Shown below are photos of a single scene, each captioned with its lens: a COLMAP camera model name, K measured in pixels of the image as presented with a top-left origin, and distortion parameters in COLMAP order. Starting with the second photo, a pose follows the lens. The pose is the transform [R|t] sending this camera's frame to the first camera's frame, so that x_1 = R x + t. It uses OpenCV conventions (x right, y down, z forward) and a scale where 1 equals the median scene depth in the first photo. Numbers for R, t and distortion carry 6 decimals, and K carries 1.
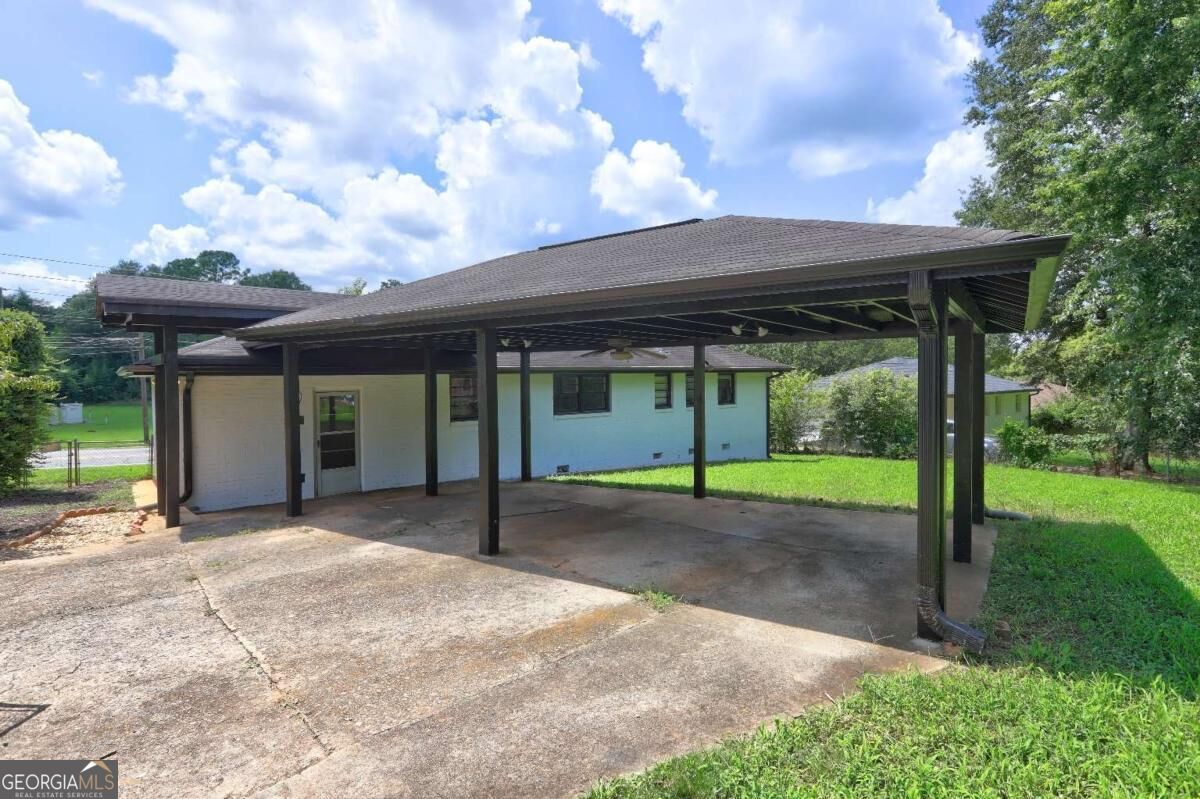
lens RADIAL K [[572.8, 0, 600.0], [0, 572.8, 399.5], [0, 0, 1]] dist [-0.000050, -0.000131]
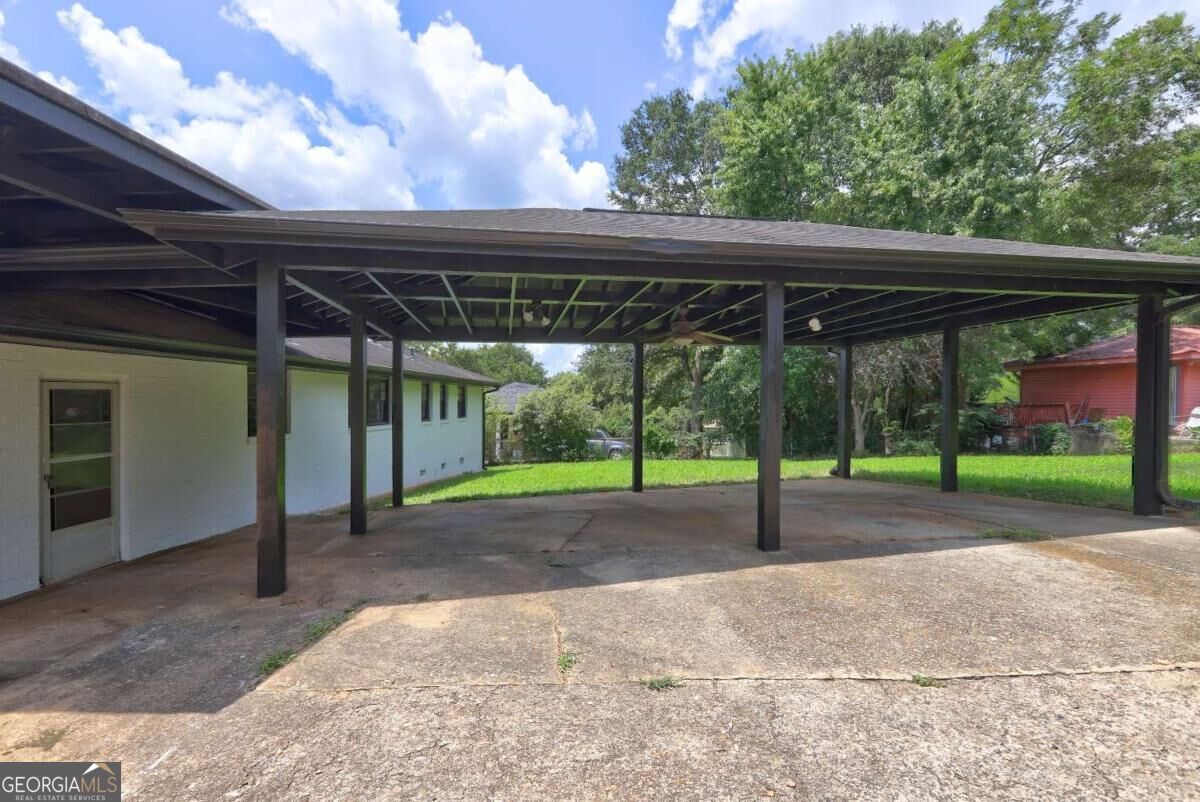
lens RADIAL K [[539.5, 0, 600.0], [0, 539.5, 401.0], [0, 0, 1]] dist [0.001923, 0.000371]
pose [[0.720623, 0.003250, 0.693320, -0.469902], [0.030156, 0.998896, -0.036027, 0.038422], [-0.692671, 0.046869, 0.719729, 0.302667]]
